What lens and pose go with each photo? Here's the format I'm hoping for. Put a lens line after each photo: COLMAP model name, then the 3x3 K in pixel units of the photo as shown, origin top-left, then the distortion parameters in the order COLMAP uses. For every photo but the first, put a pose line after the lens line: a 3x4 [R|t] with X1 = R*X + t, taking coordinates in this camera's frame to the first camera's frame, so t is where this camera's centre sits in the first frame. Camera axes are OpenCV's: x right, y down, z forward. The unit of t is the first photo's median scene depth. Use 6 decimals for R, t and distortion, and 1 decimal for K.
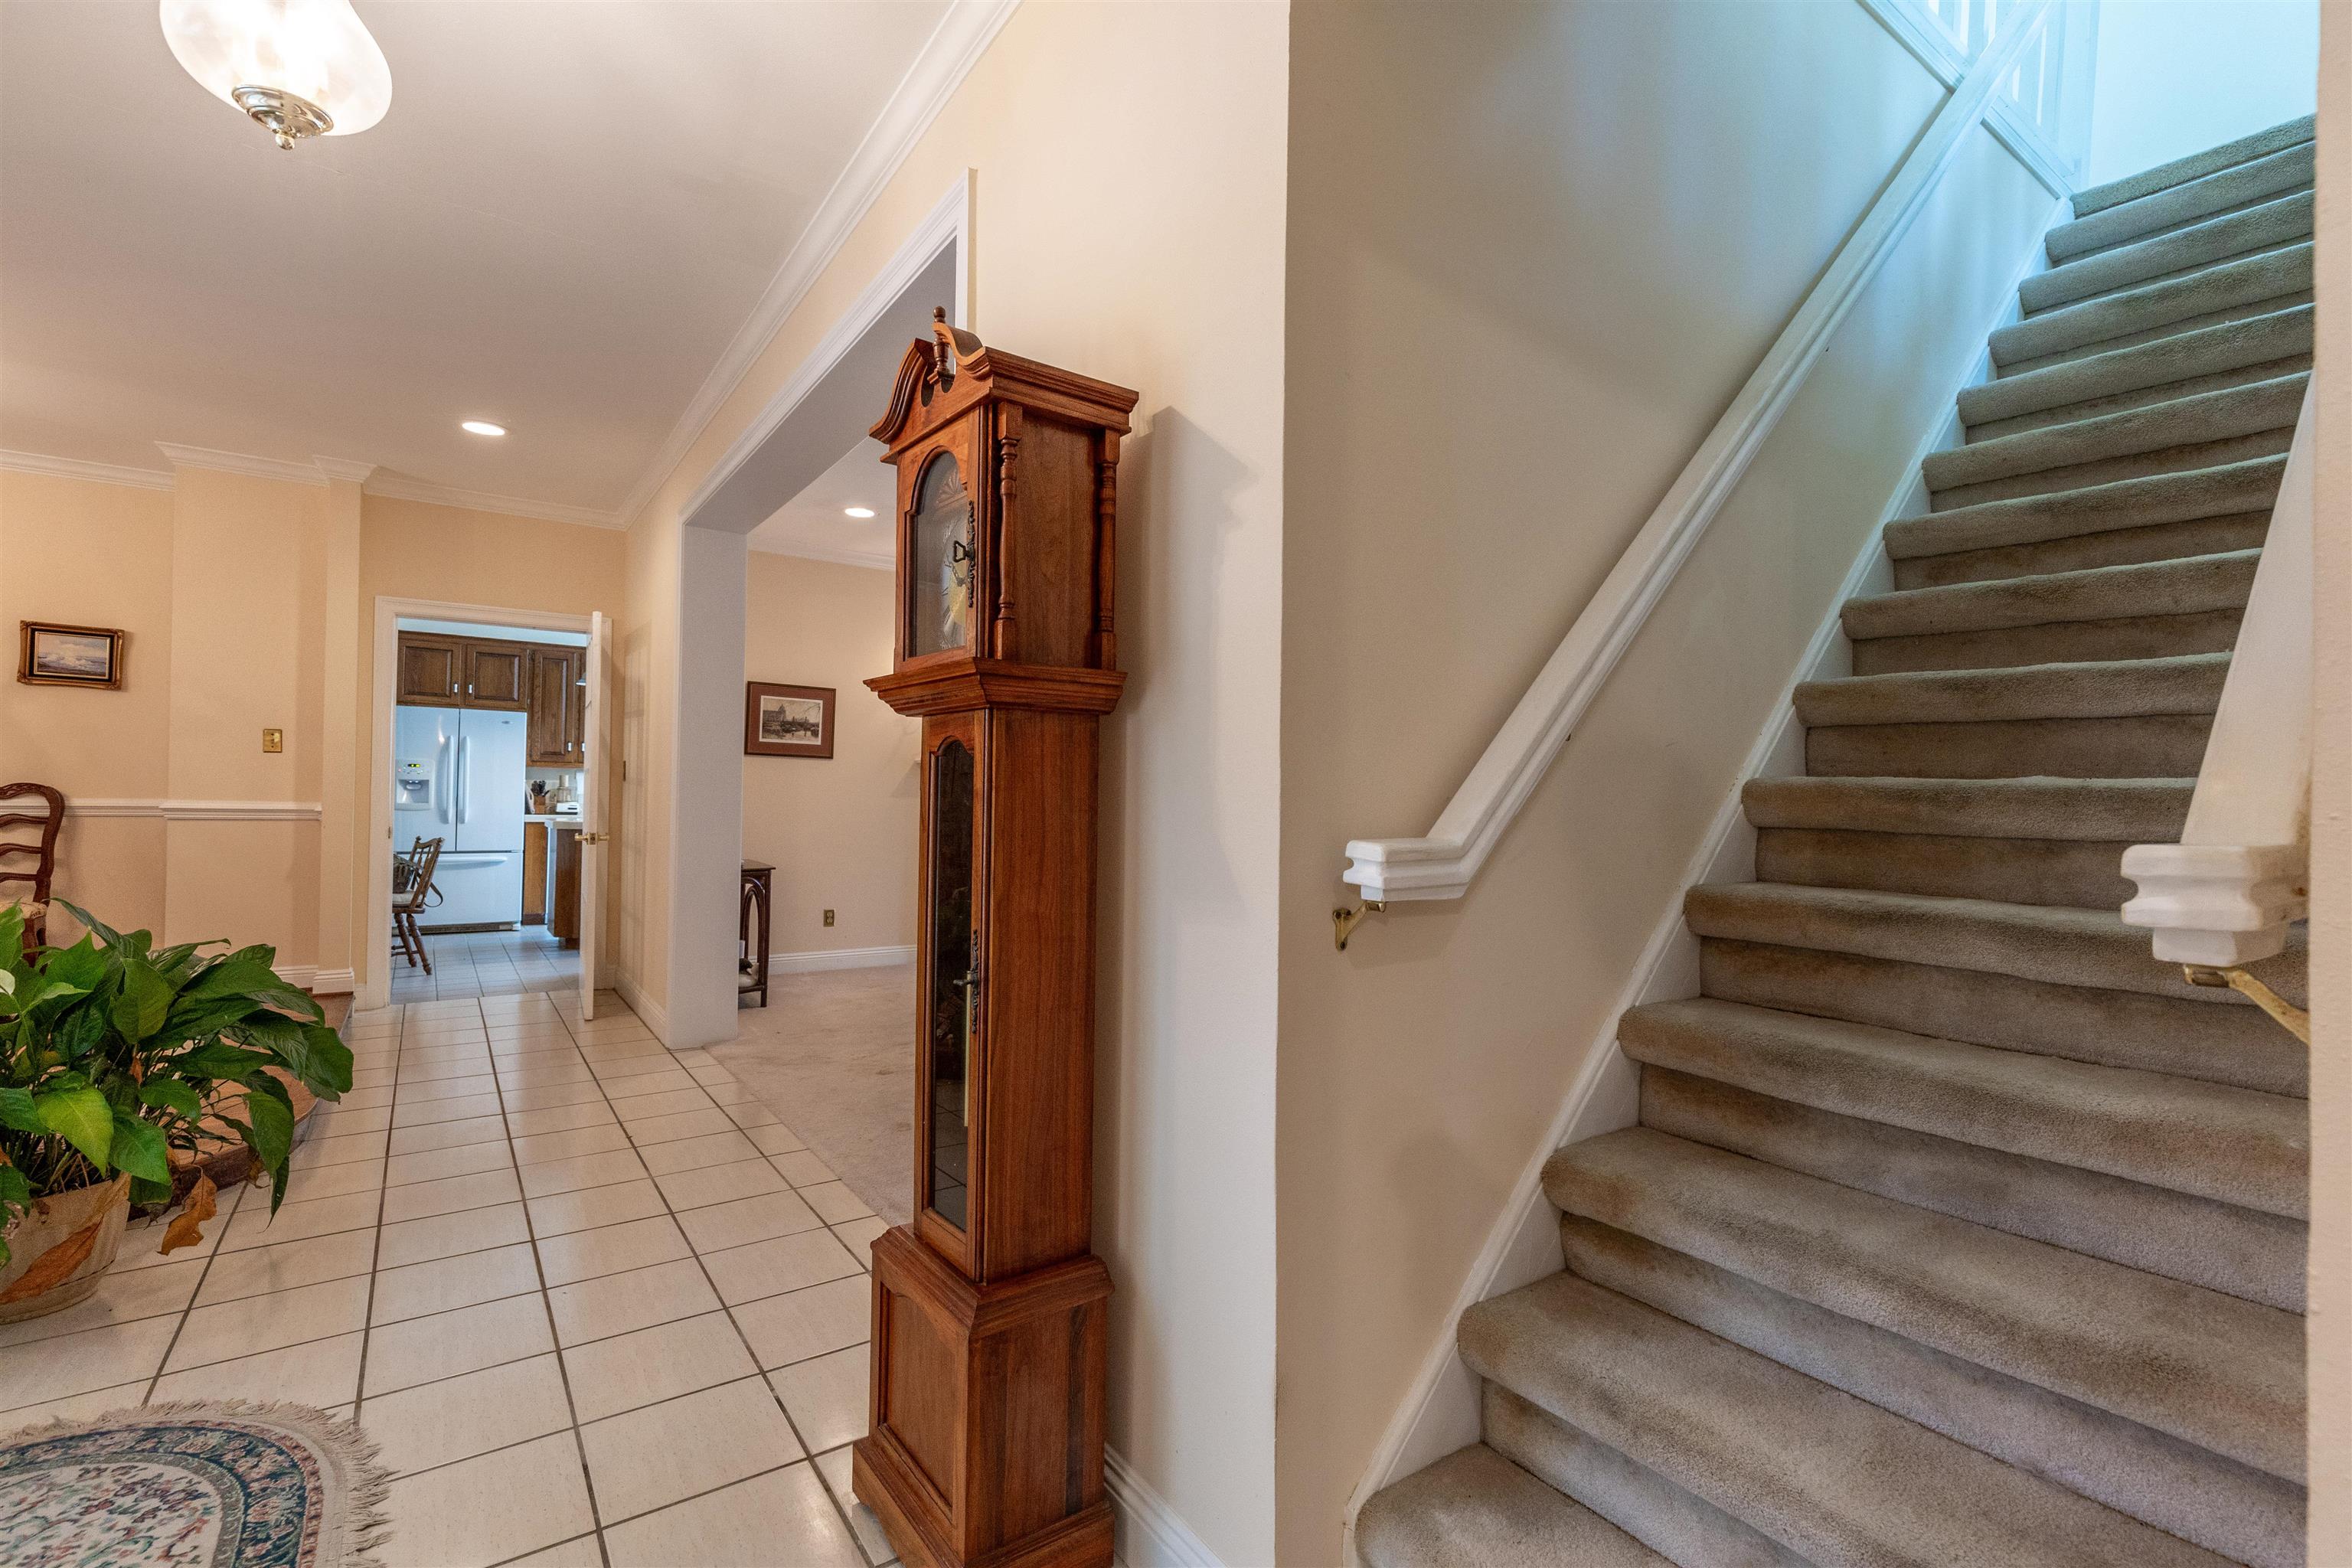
lens RADIAL K [[1056.9, 0, 1179.6], [0, 1056.9, 791.1], [0, 0, 1]] dist [0.004158, -0.001095]
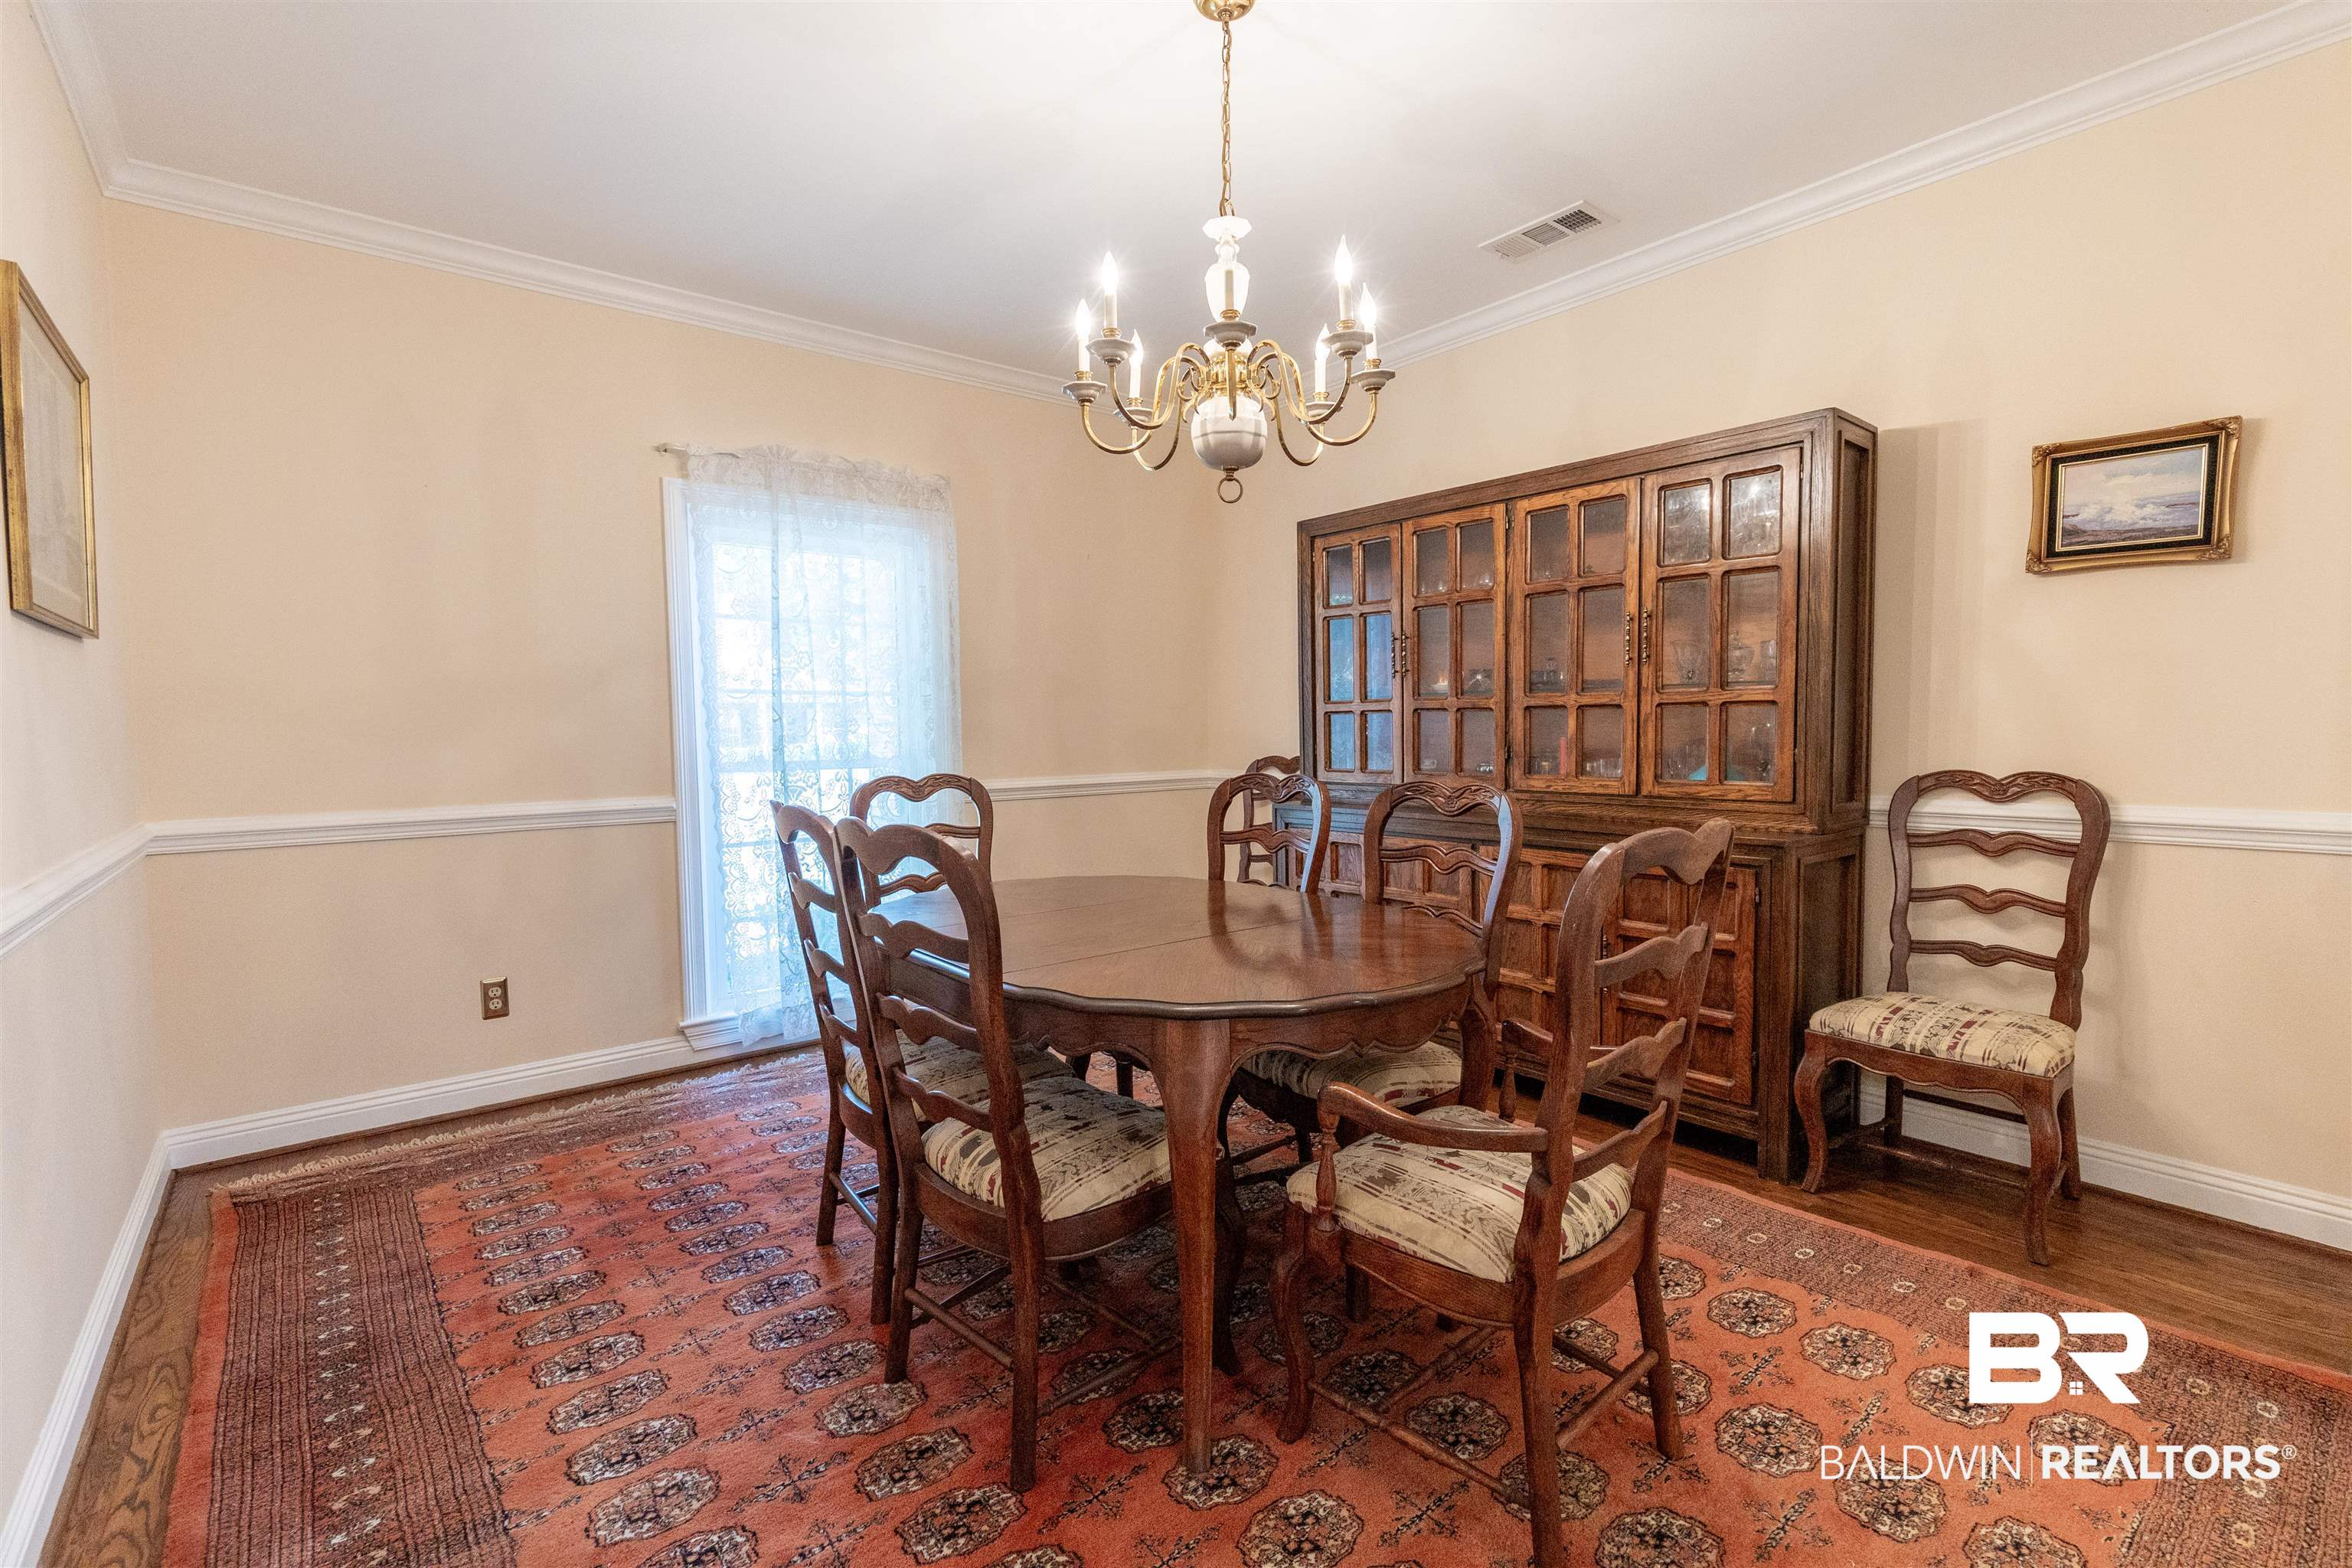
lens RADIAL K [[1056.9, 0, 1182.2], [0, 1056.9, 790.7], [0, 0, 1]] dist [0.004158, -0.001095]
pose [[0.060901, 0.040054, -0.997340, -0.606370], [0.025896, 0.998795, 0.041694, -0.030915], [0.997808, -0.028366, 0.059791, 0.559413]]
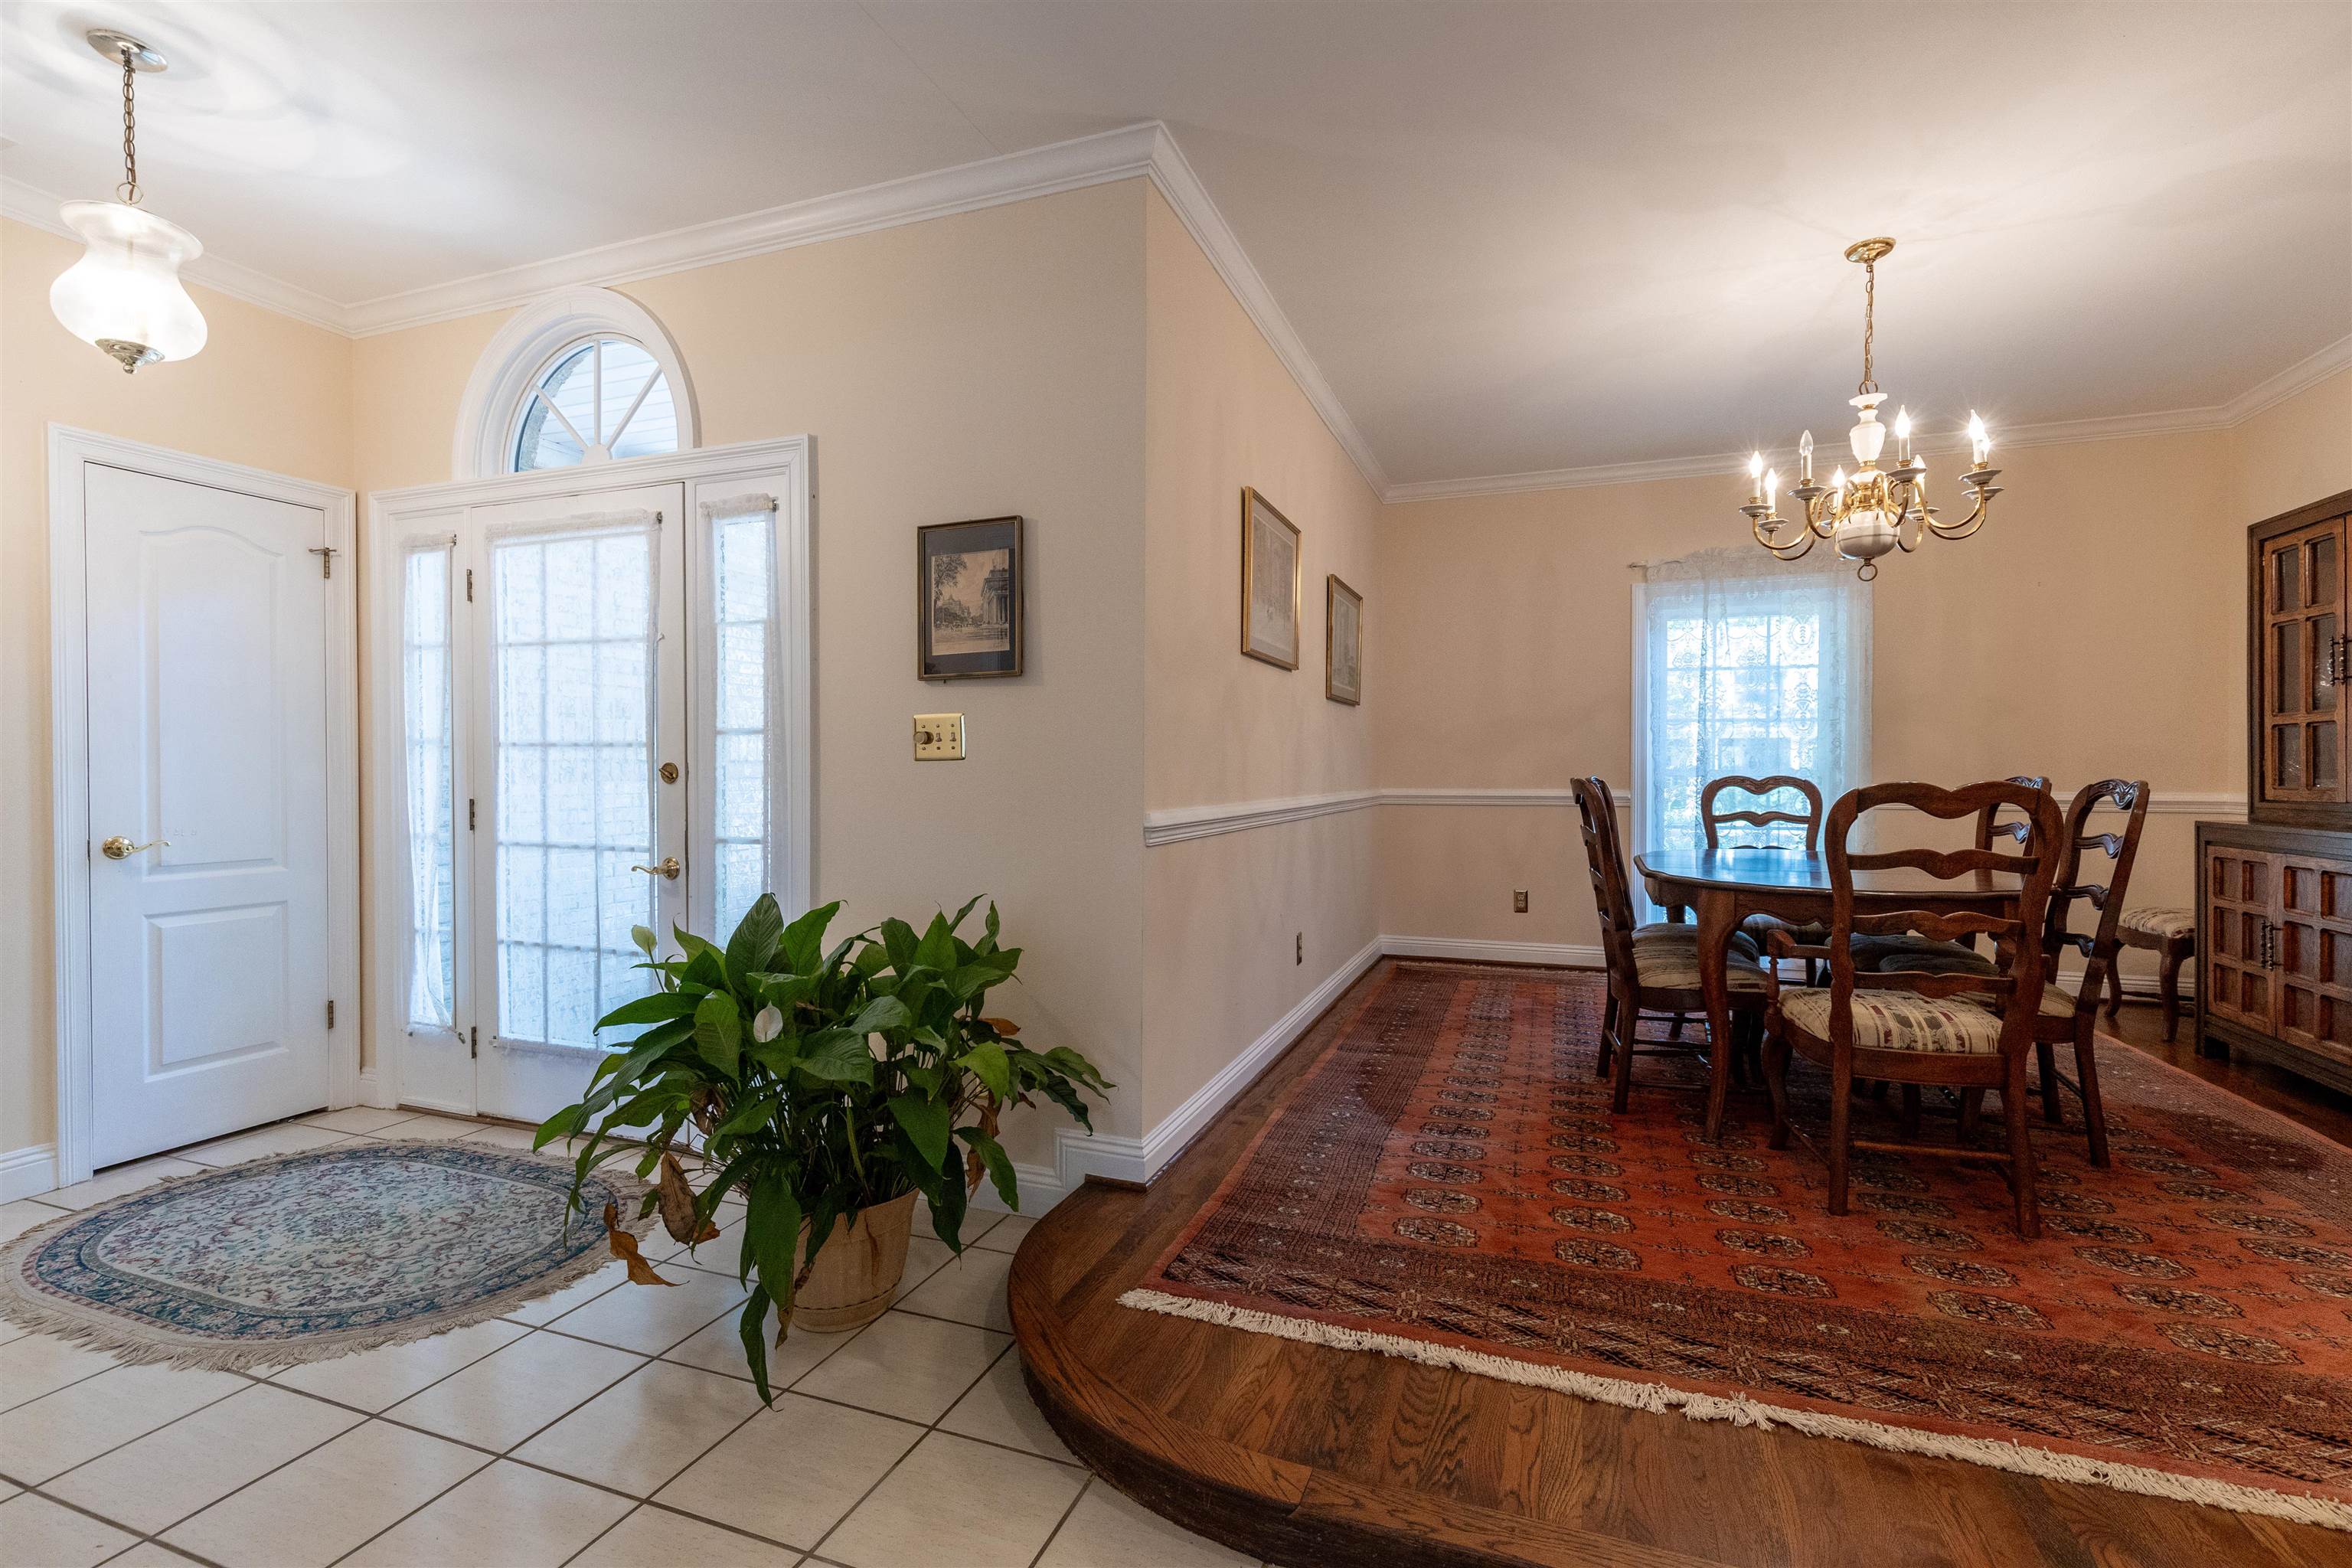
lens RADIAL K [[1056.9, 0, 1183.2], [0, 1056.9, 775.4], [0, 0, 1]] dist [0.004158, -0.001095]
pose [[-0.825864, -0.016090, -0.563640, -0.349852], [-0.008953, 0.999841, -0.015423, -0.000647], [0.563799, -0.007691, -0.825876, 0.892539]]
